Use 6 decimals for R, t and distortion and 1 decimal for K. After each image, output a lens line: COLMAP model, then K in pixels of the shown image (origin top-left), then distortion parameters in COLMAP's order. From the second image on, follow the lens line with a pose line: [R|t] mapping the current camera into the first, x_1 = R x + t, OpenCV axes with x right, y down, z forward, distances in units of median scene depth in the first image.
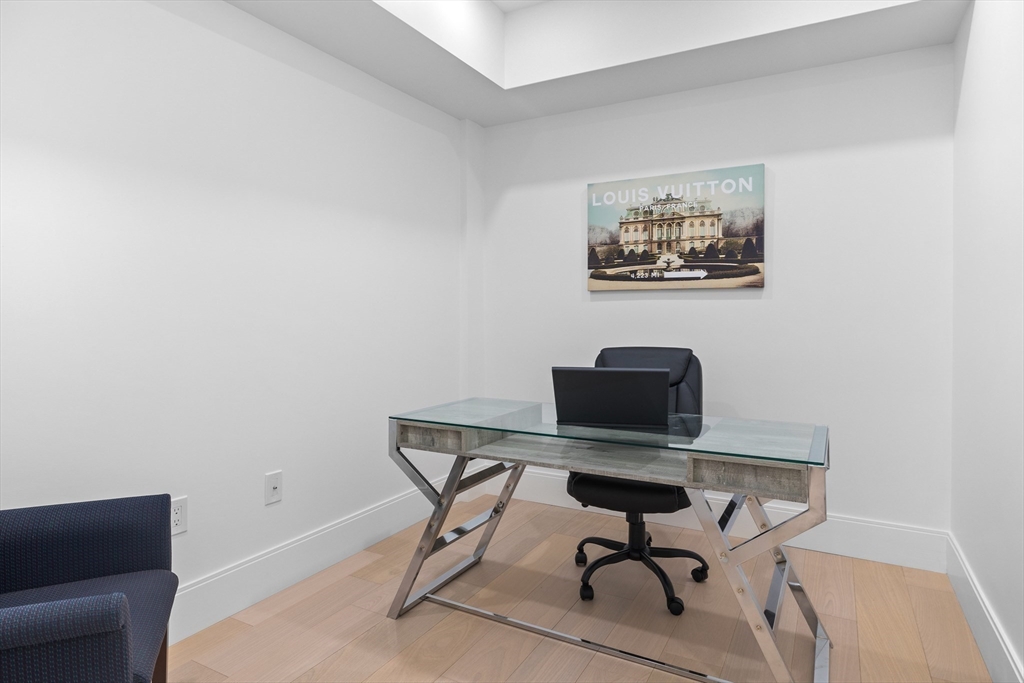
lens RADIAL K [[570.4, 0, 510.4], [0, 570.4, 338.3], [0, 0, 1]] dist [-0.002574, 0.000923]
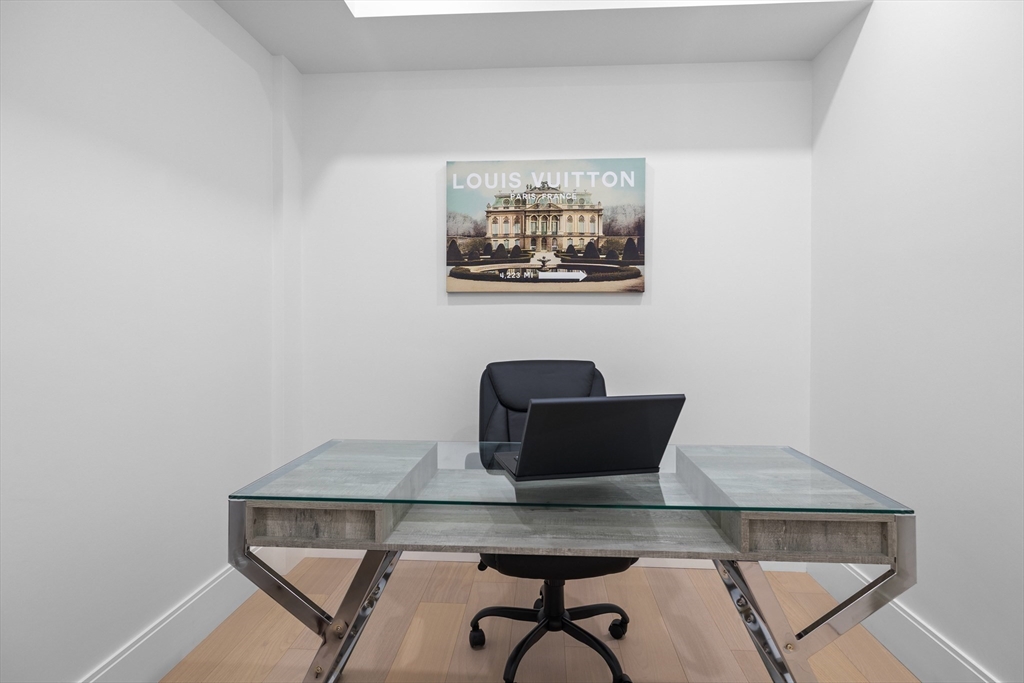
lens RADIAL K [[570.4, 0, 511.6], [0, 570.4, 335.8], [0, 0, 1]] dist [-0.002574, 0.000923]
pose [[0.910235, -0.008595, 0.414003, -0.135706], [0.015339, 0.999798, -0.012968, -0.009842], [-0.413808, 0.018154, 0.910183, 0.249933]]
